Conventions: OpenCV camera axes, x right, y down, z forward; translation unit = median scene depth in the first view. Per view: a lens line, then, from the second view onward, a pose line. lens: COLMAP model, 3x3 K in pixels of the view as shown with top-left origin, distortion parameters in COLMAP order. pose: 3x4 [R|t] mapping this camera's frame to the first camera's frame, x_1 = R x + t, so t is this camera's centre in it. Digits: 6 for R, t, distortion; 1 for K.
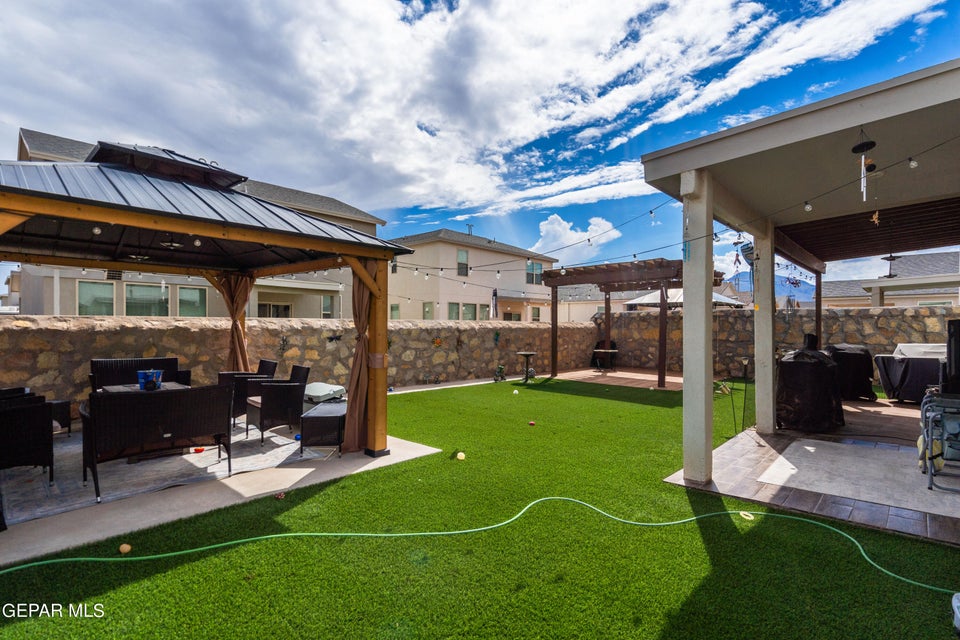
lens RADIAL K [[445.5, 0, 478.6], [0, 445.5, 339.1], [0, 0, 1]] dist [-0.000278, 0.000504]
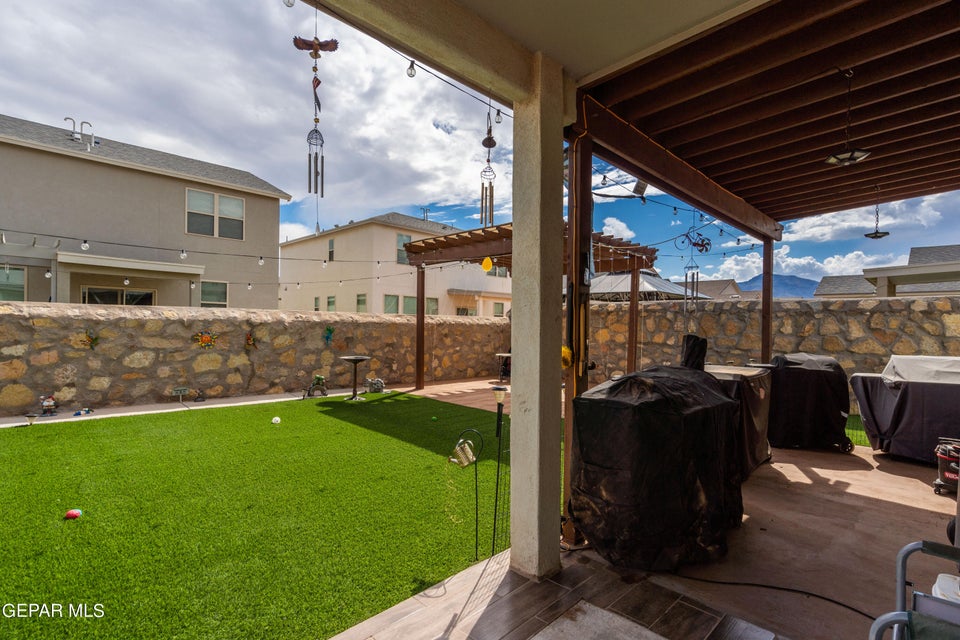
lens RADIAL K [[445.5, 0, 478.6], [0, 445.5, 339.1], [0, 0, 1]] dist [-0.000278, 0.000504]
pose [[0.999414, 0.016164, -0.030176, 0.331903], [-0.016081, 0.999866, 0.002987, -0.002977], [0.030220, -0.002500, 0.999540, 0.318408]]
